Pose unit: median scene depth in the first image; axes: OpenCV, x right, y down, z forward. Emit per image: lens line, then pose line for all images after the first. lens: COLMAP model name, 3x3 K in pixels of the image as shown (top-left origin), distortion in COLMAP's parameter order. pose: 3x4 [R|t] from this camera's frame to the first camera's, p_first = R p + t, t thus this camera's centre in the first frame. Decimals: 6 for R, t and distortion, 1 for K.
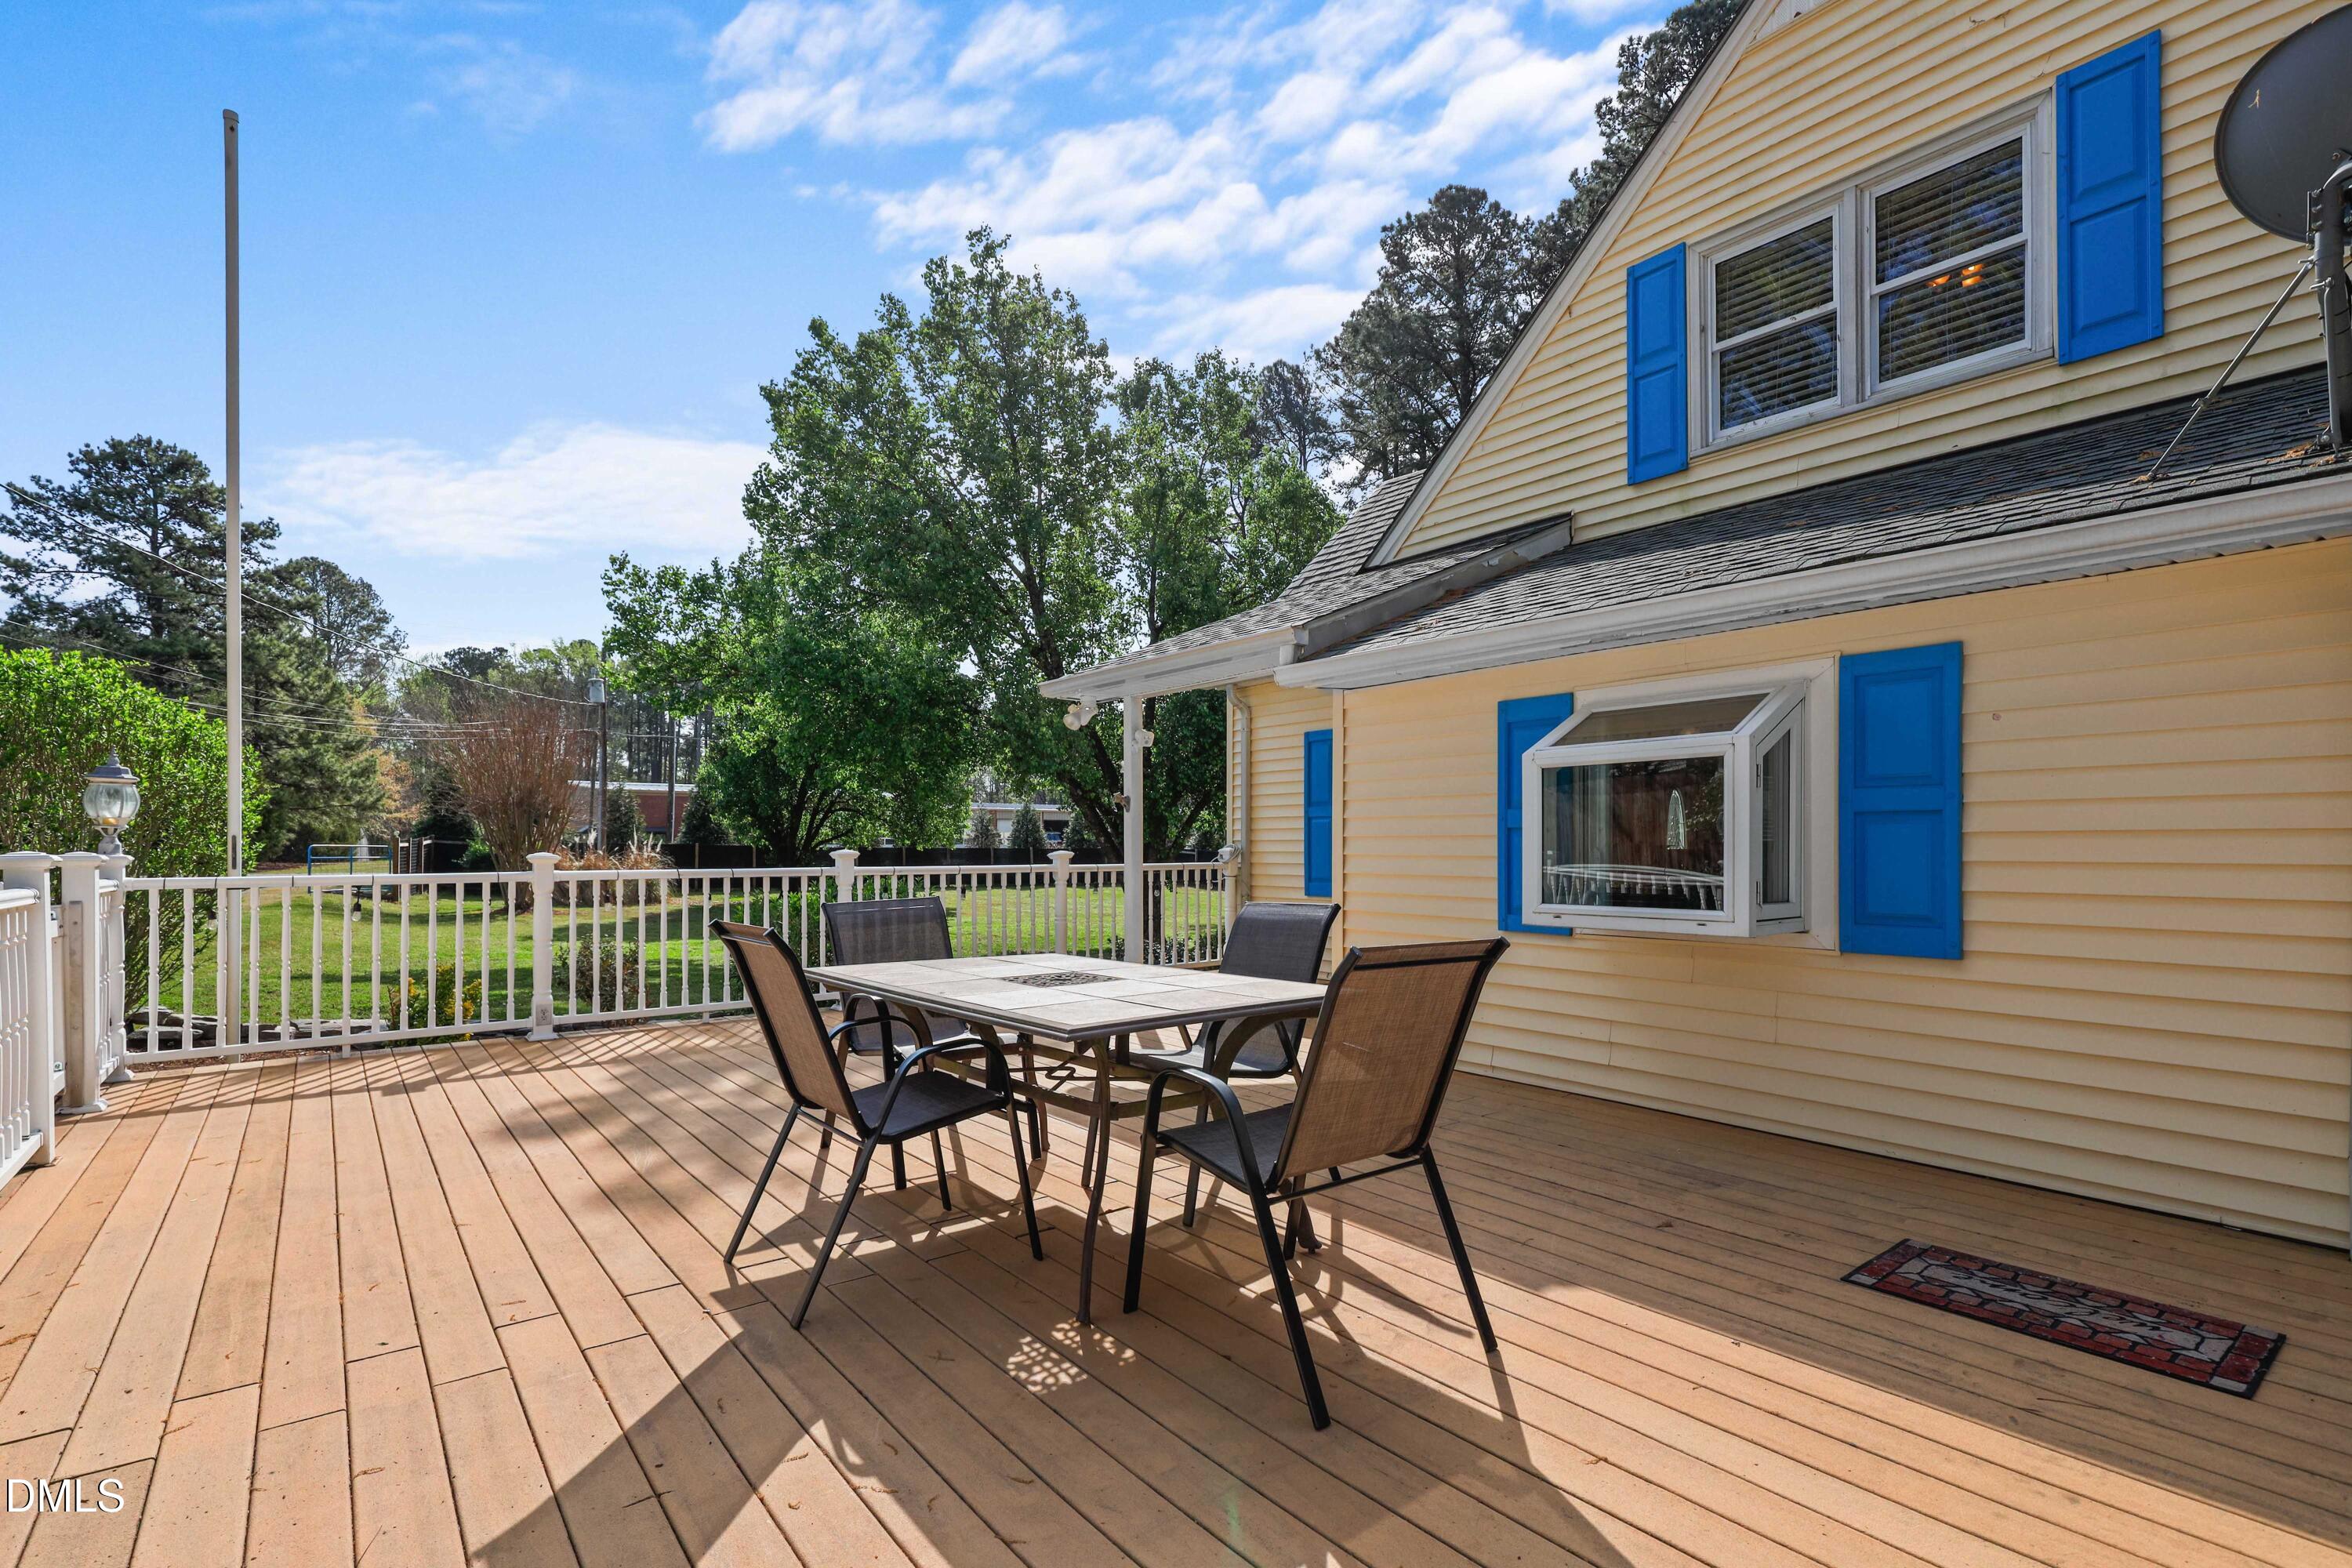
lens RADIAL K [[1111.0, 0, 1207.1], [0, 1111.0, 852.5], [0, 0, 1]] dist [0.000498, 0.000131]
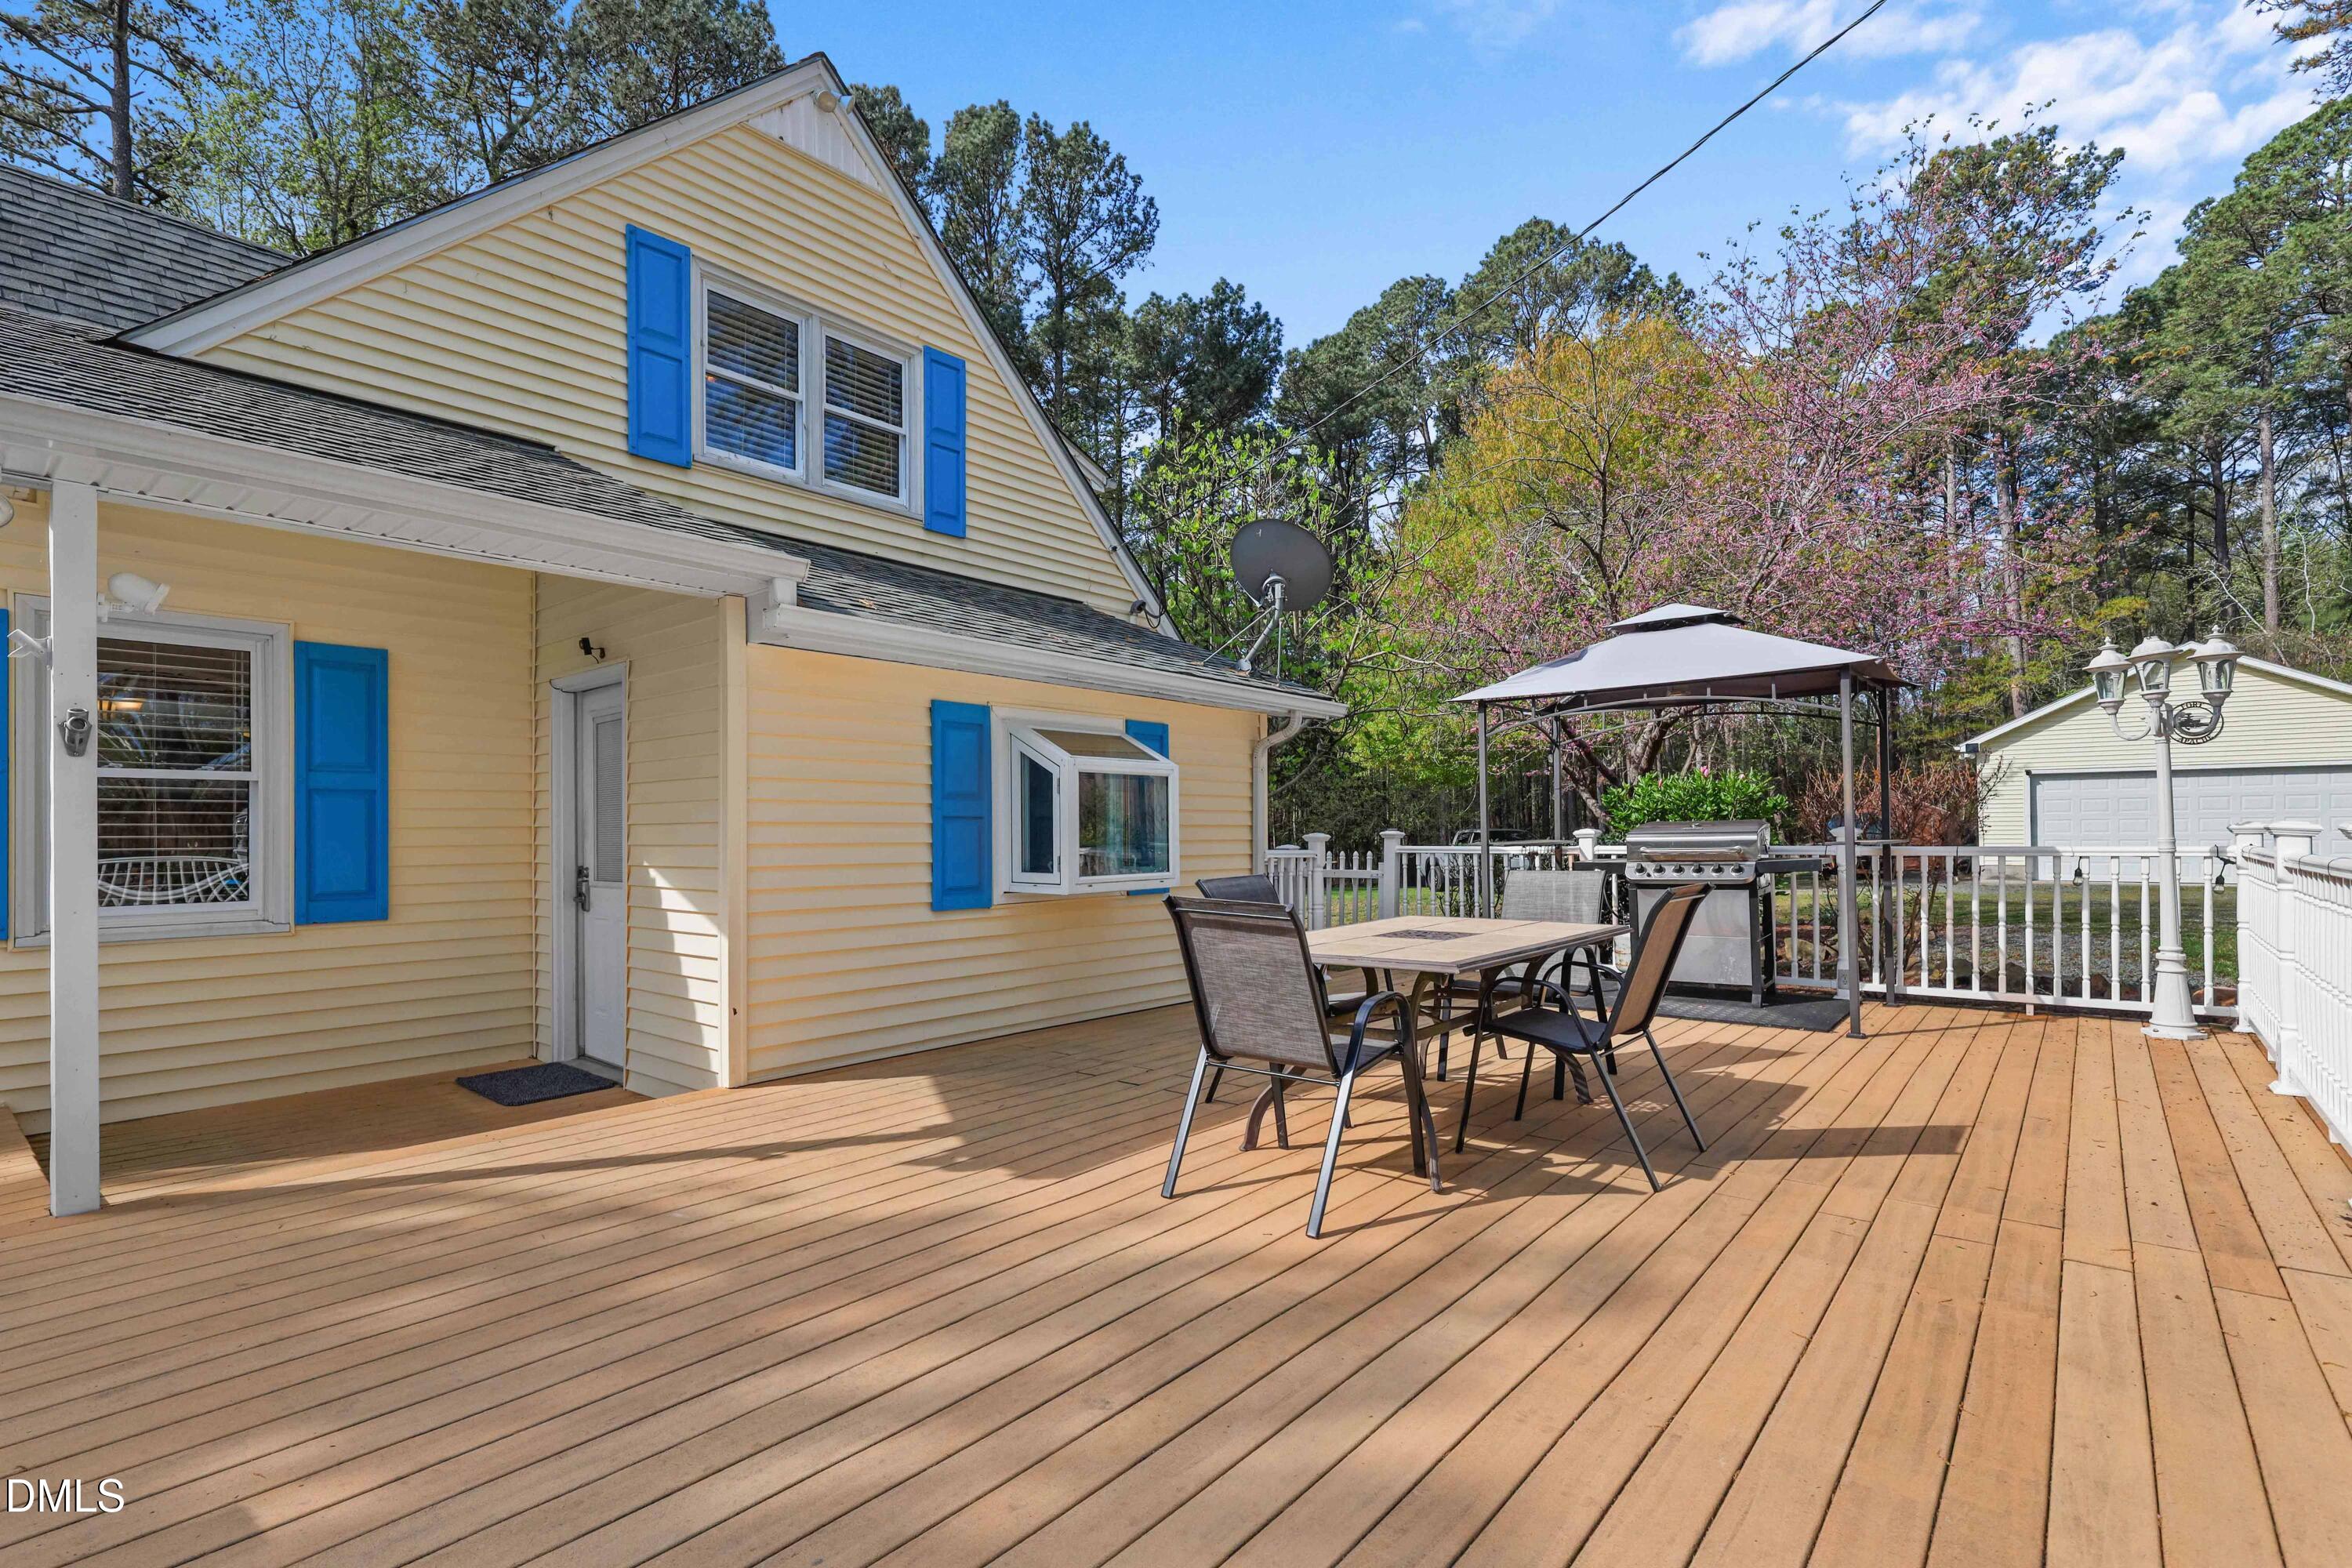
lens RADIAL K [[1067.6, 0, 1184.4], [0, 1067.6, 814.2], [0, 0, 1]] dist [-0.000173, -0.000503]
pose [[-0.194197, 0.018724, 0.980784, -1.222308], [0.008773, 0.999811, -0.017351, -0.002182], [-0.980923, 0.005235, -0.194324, 1.455742]]
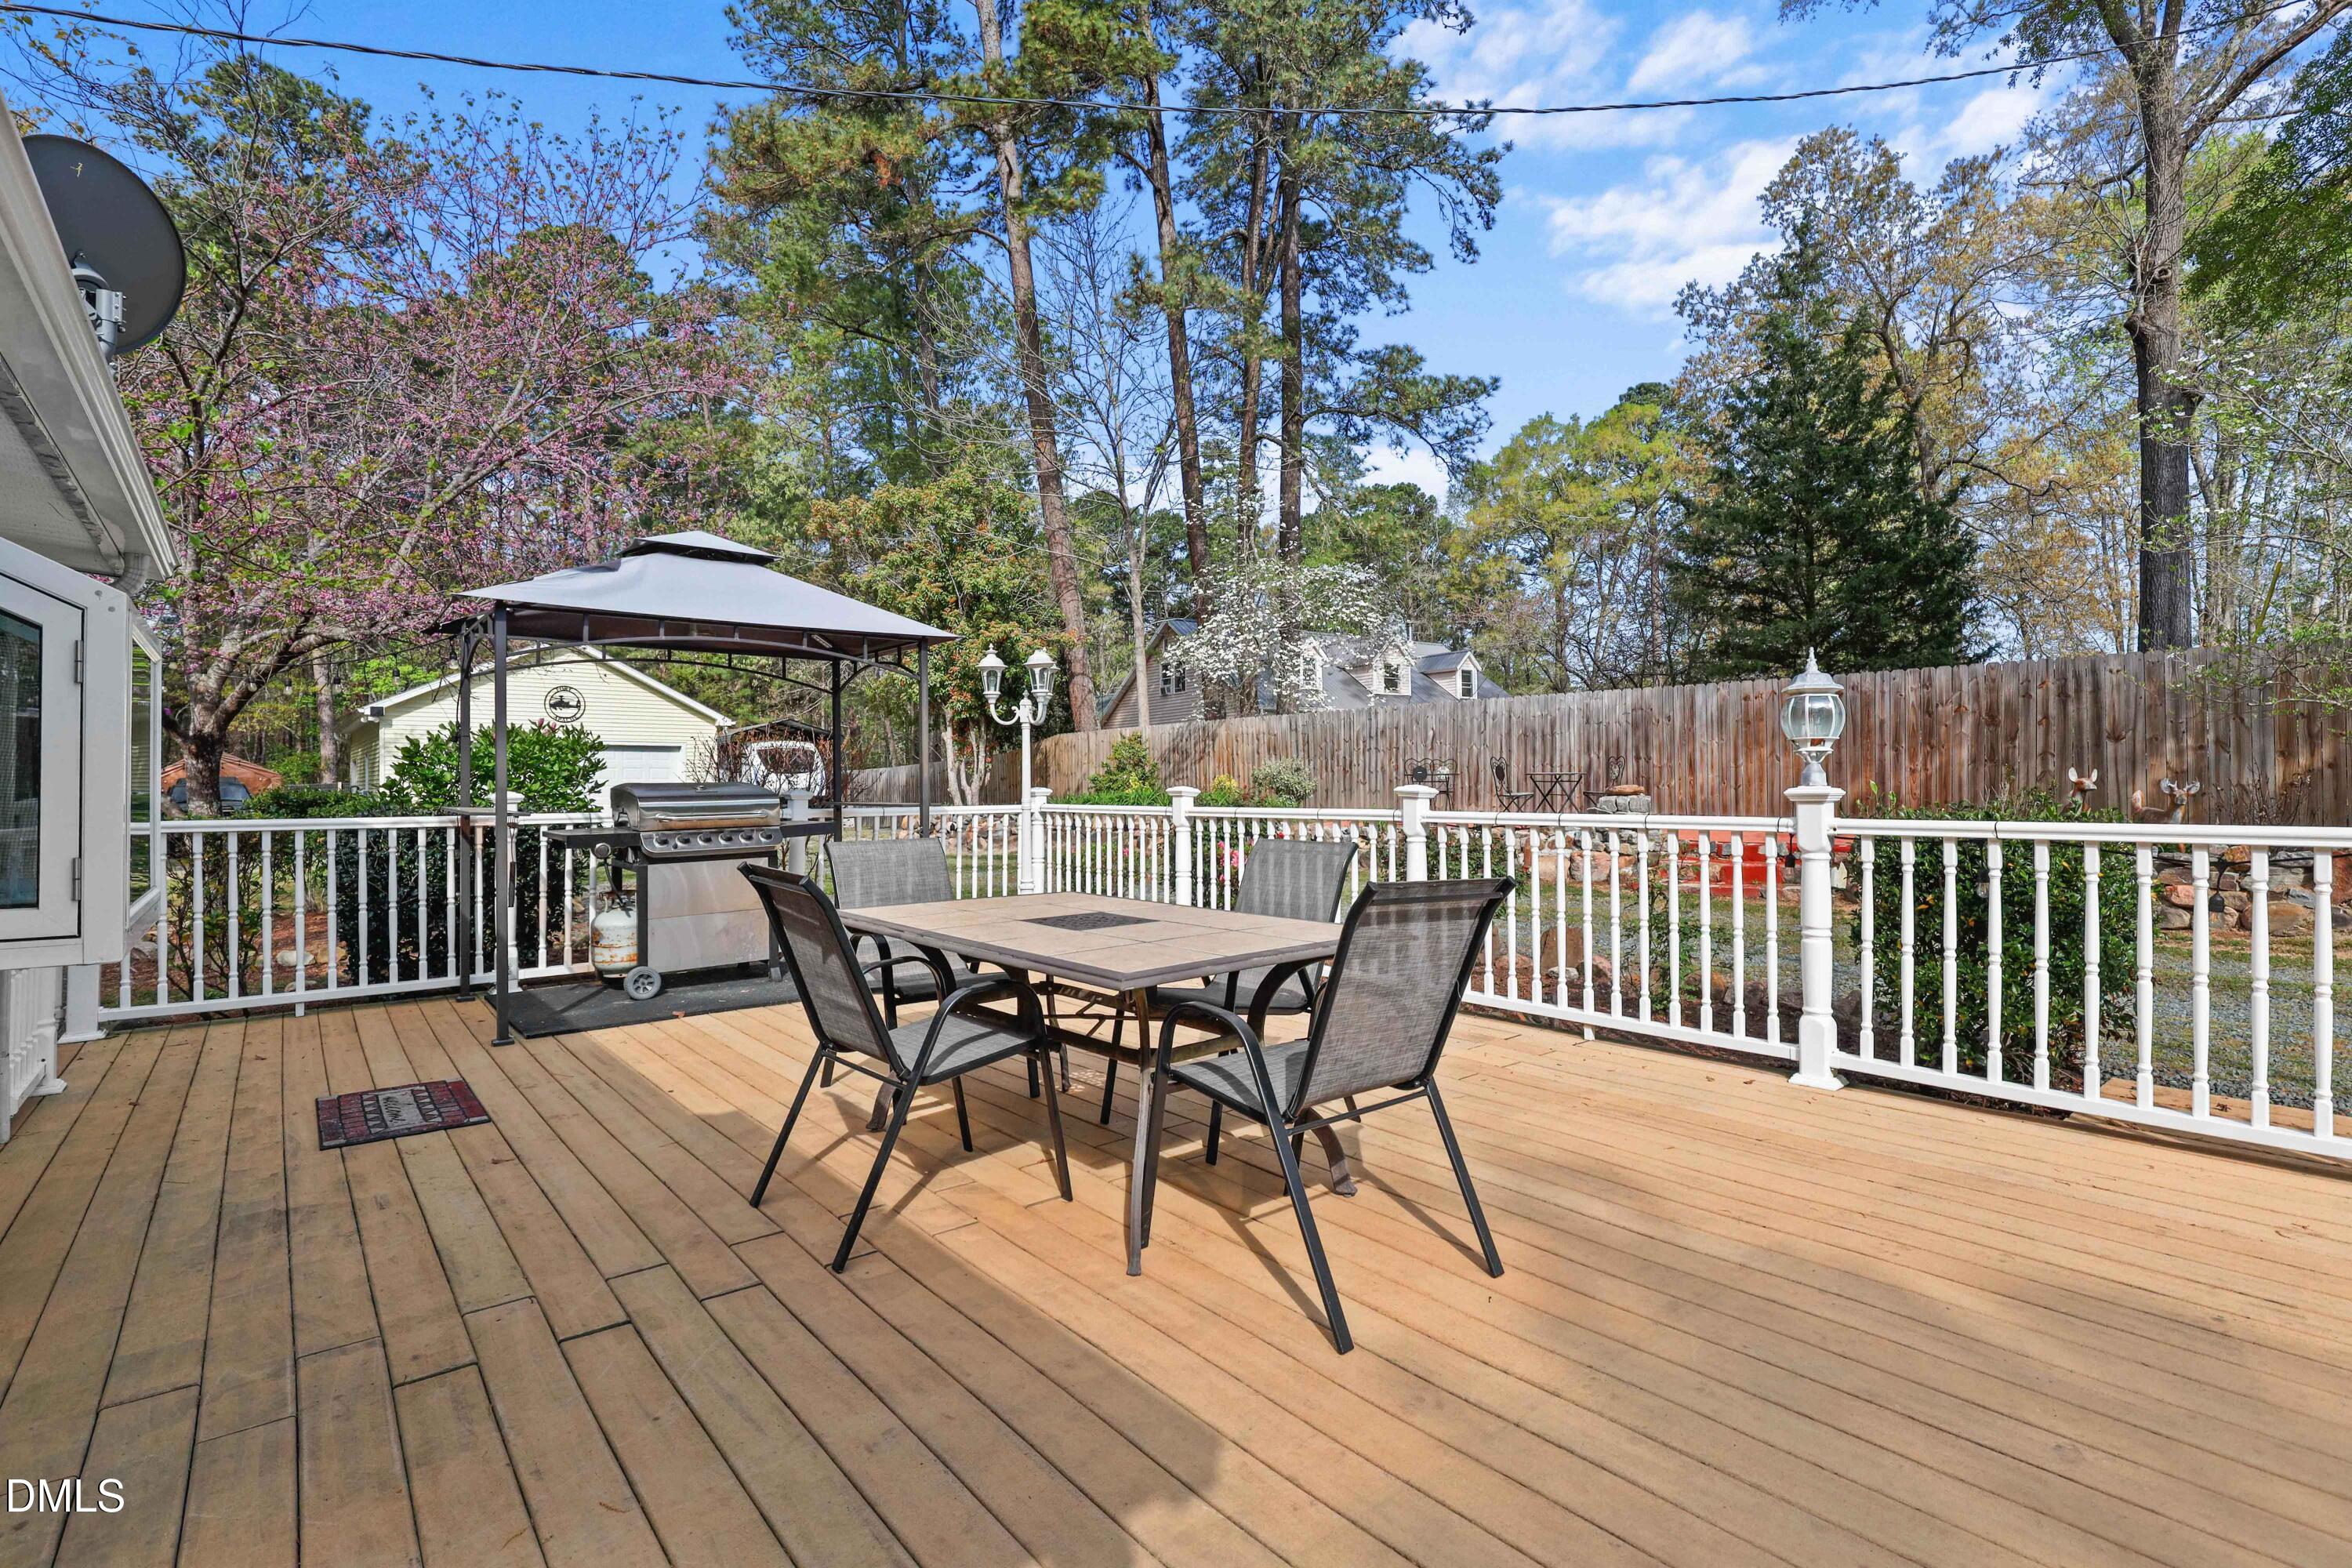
lens RADIAL K [[1074.3, 0, 1186.4], [0, 1074.3, 780.2], [0, 0, 1]] dist [-0.001840, -0.000425]
pose [[-0.999976, 0.006077, 0.003273, -0.214672], [0.006056, 0.999961, -0.006482, -0.003975], [-0.003312, -0.006462, -0.999974, 1.902279]]
